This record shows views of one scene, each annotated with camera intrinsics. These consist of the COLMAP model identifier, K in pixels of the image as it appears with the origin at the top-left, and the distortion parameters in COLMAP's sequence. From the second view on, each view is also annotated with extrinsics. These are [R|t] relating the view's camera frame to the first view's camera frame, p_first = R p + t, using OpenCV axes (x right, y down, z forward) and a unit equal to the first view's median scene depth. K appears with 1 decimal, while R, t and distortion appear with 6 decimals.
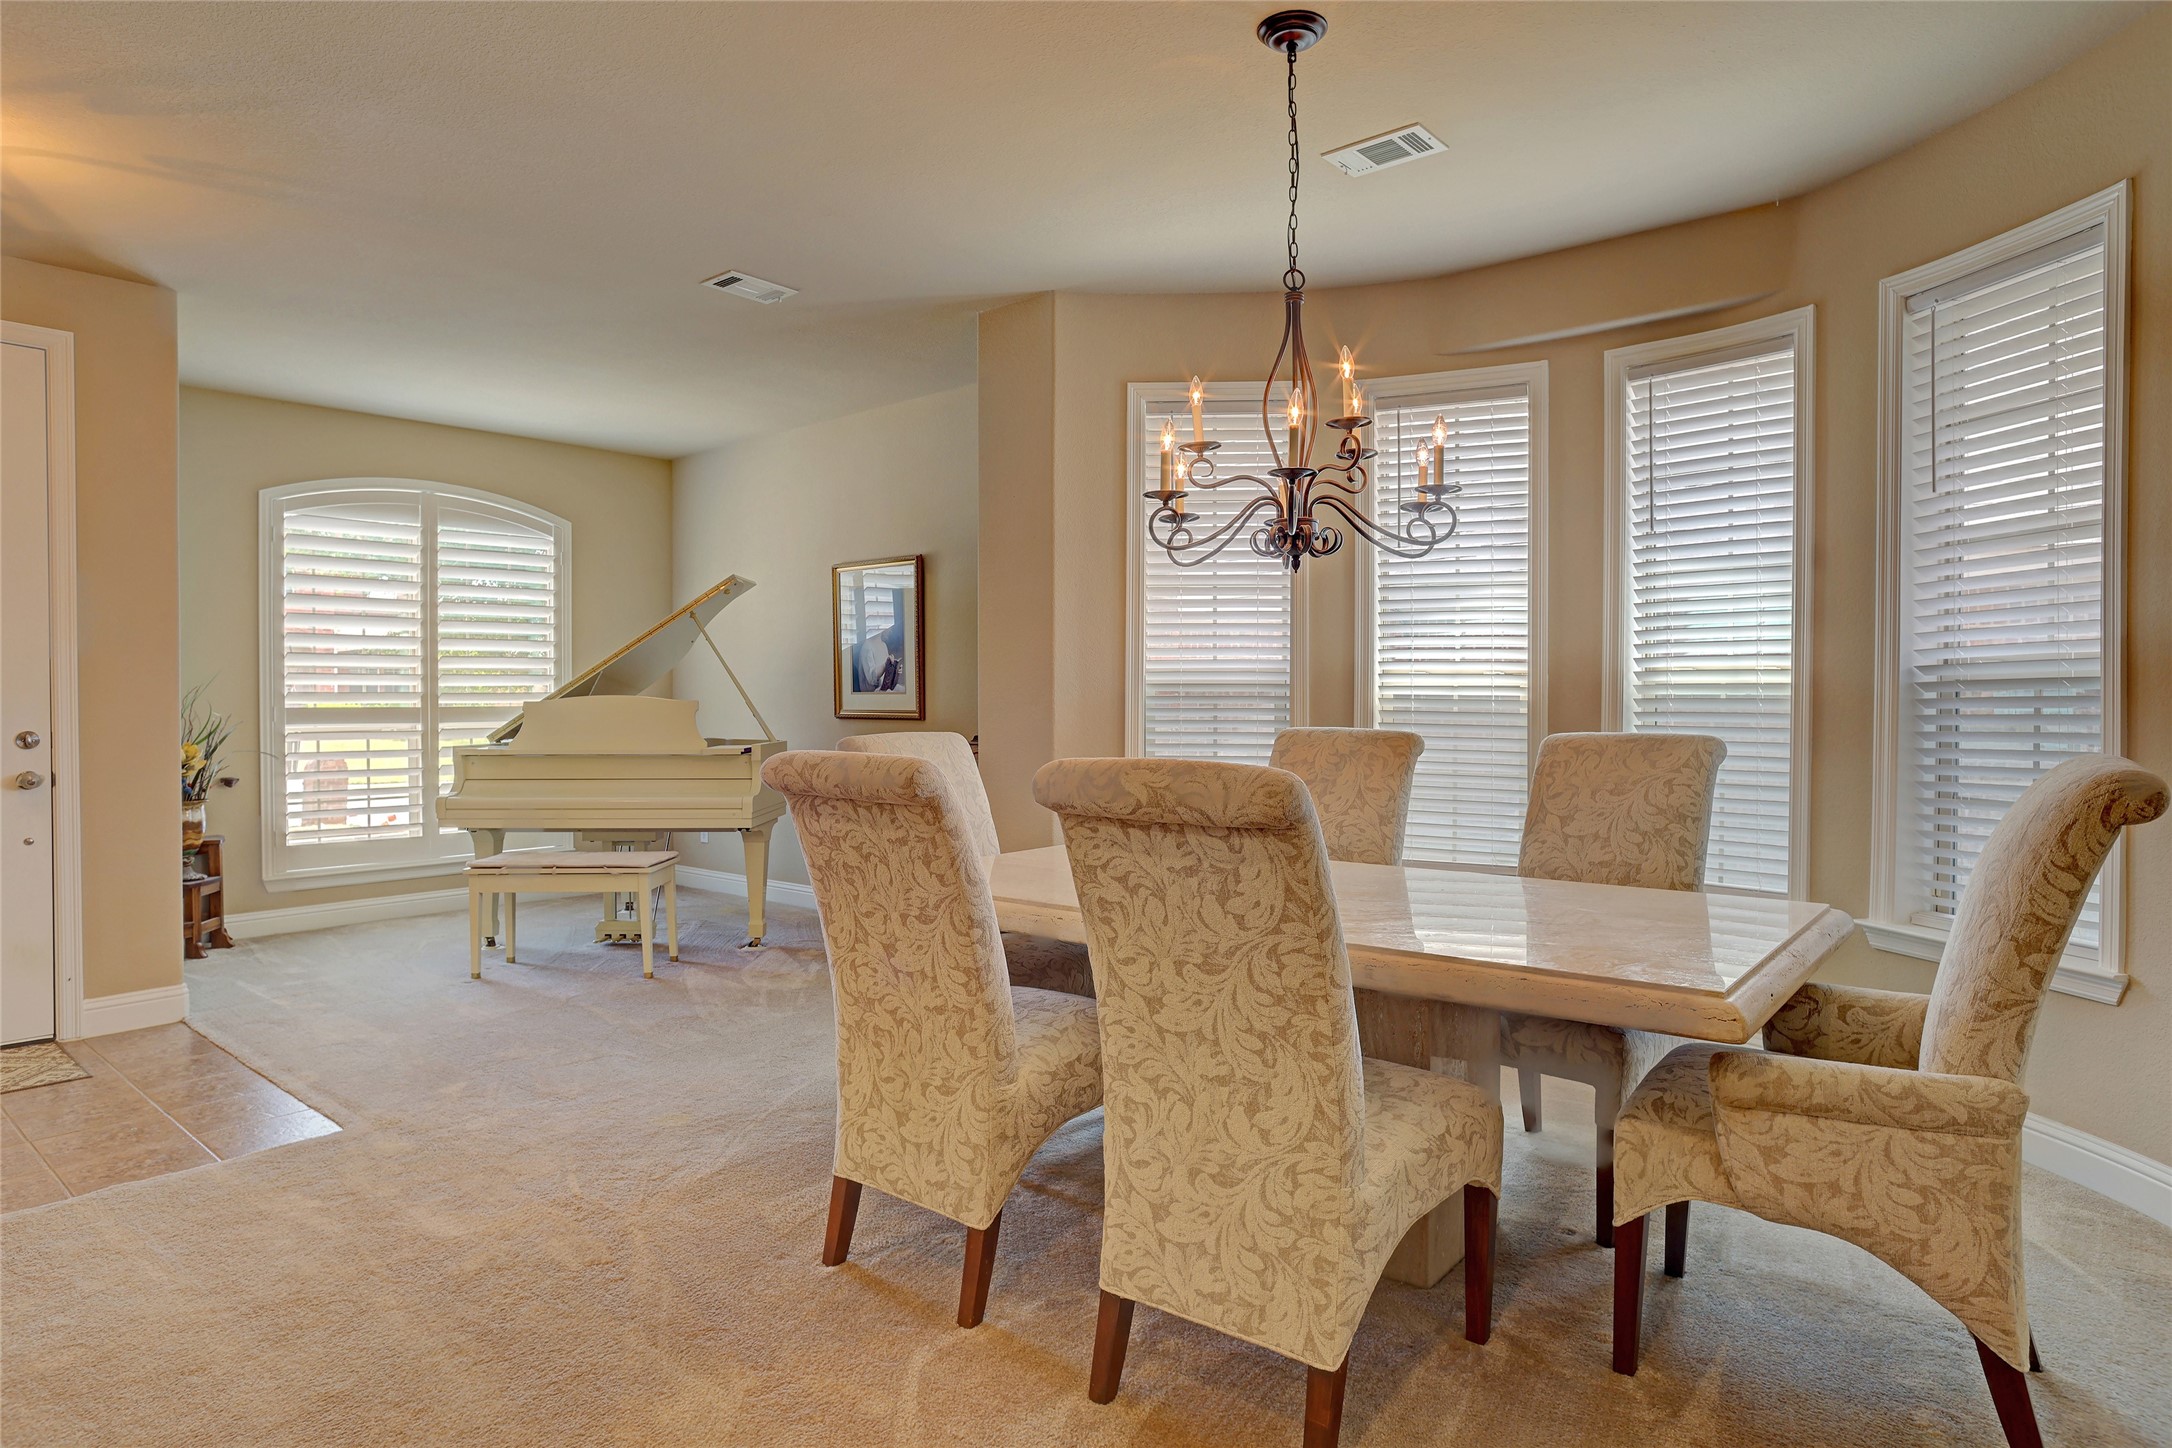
lens RADIAL K [[1239.4, 0, 1080.1], [0, 1239.4, 710.0], [0, 0, 1]] dist [-0.072684, 0.052711]
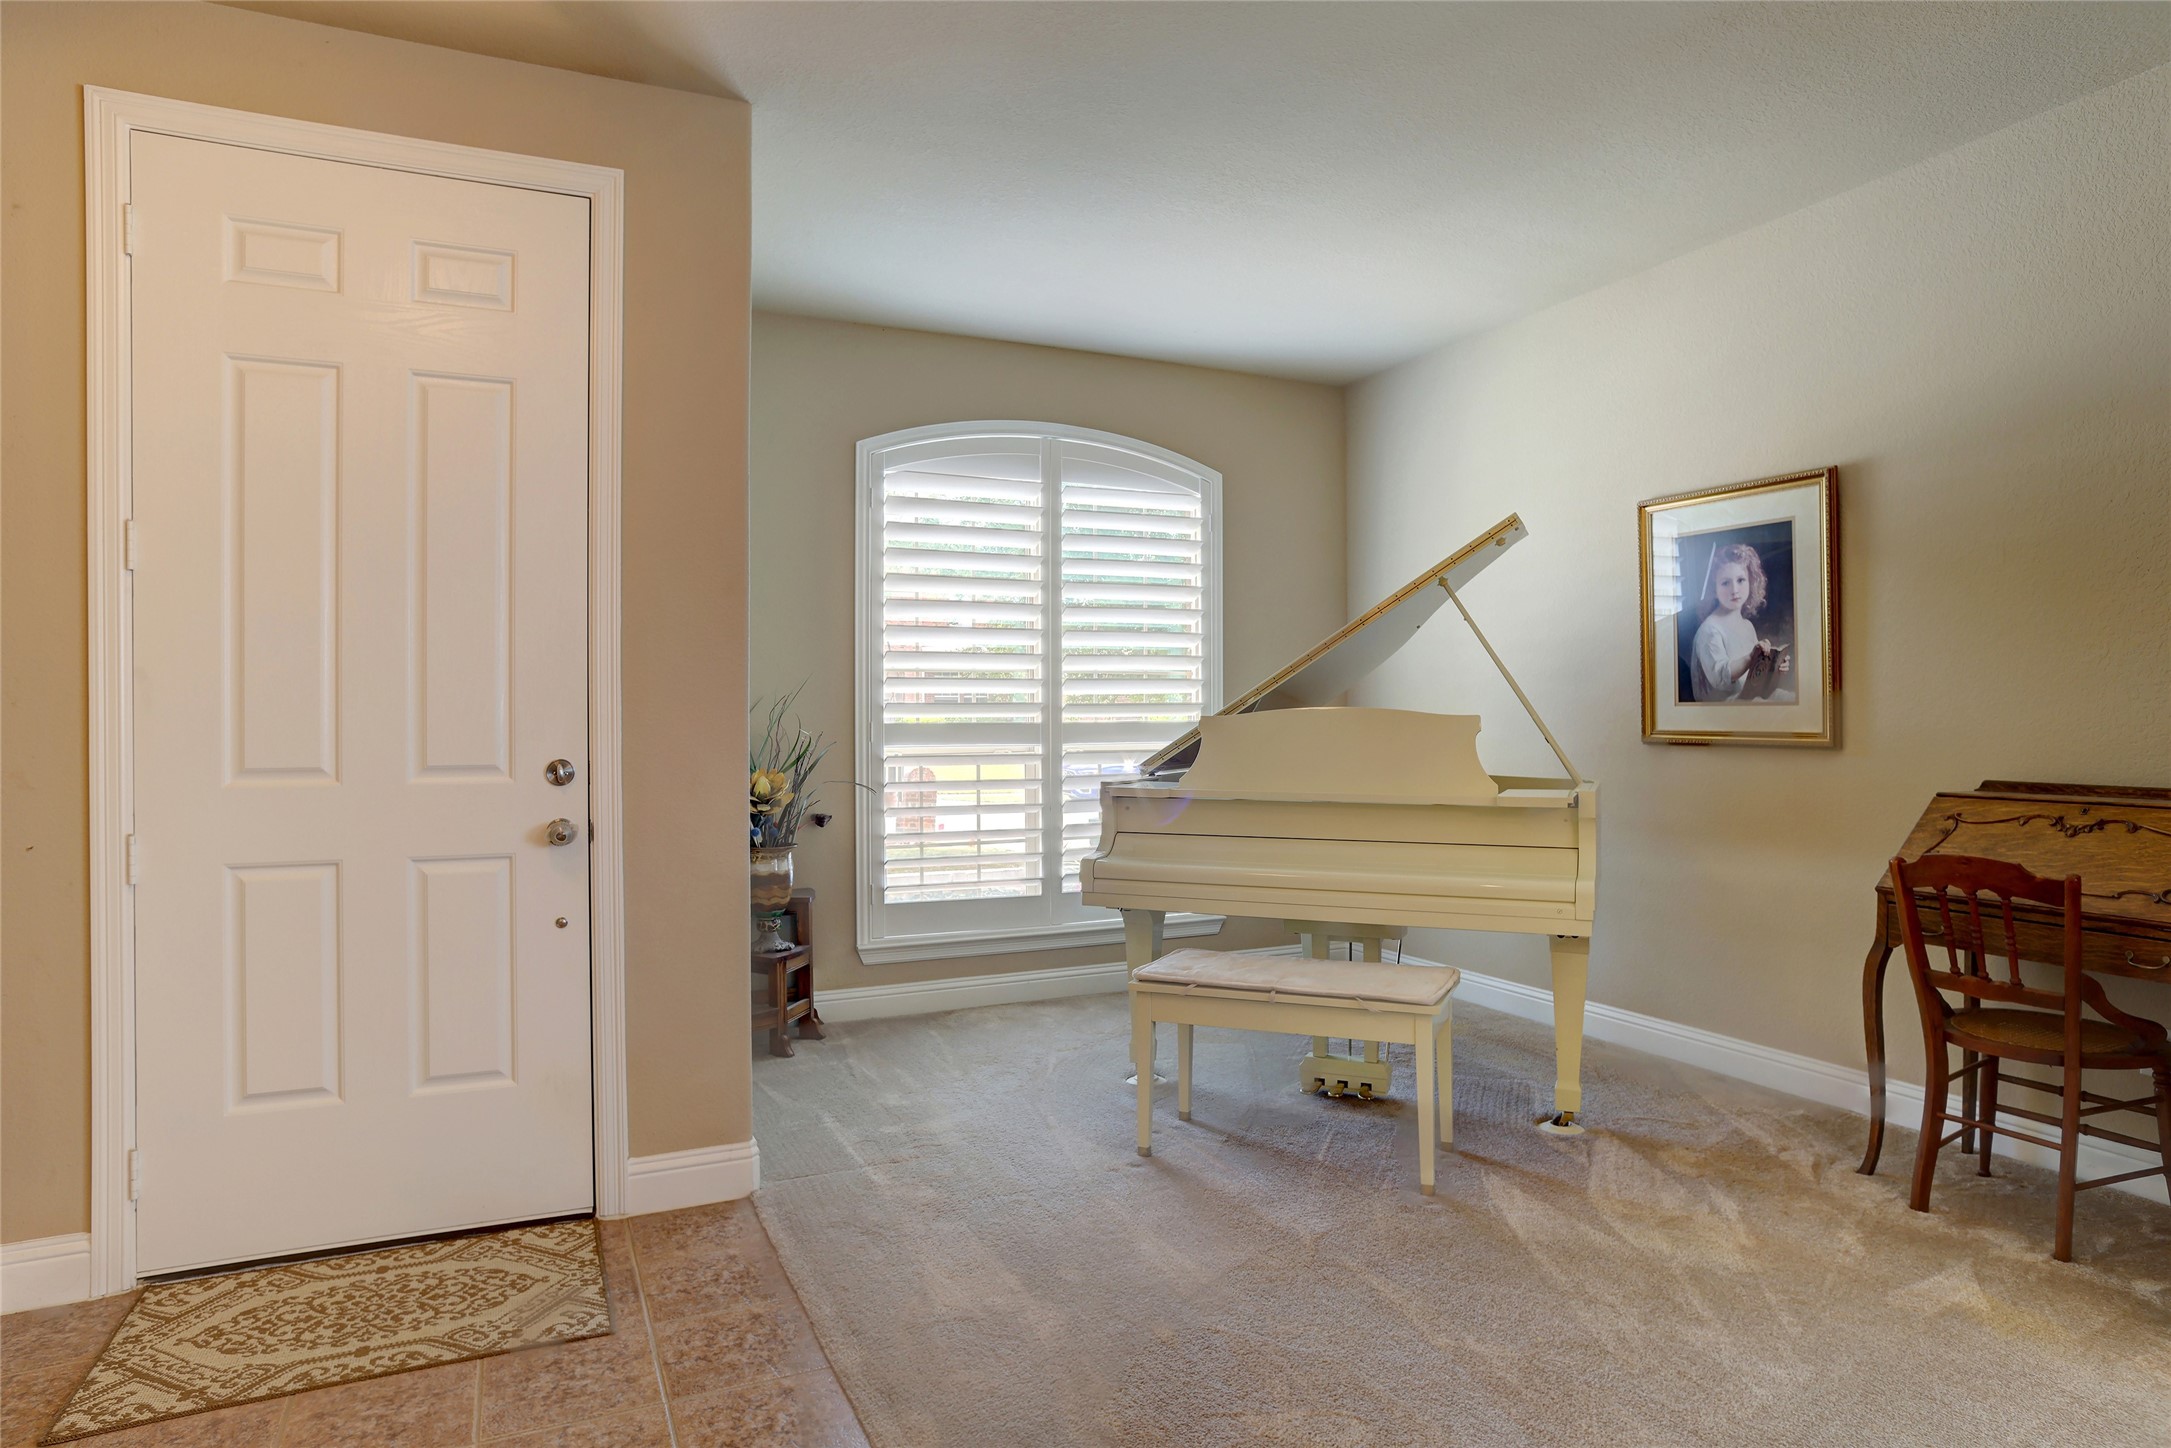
lens RADIAL K [[1238.8, 0, 1079.7], [0, 1238.8, 710.0], [0, 0, 1]] dist [-0.072684, 0.052711]
pose [[0.912474, -0.000082, -0.409135, -0.230580], [-0.004412, 0.999940, -0.010039, -0.003092], [0.409111, 0.010966, 0.912419, 0.348871]]
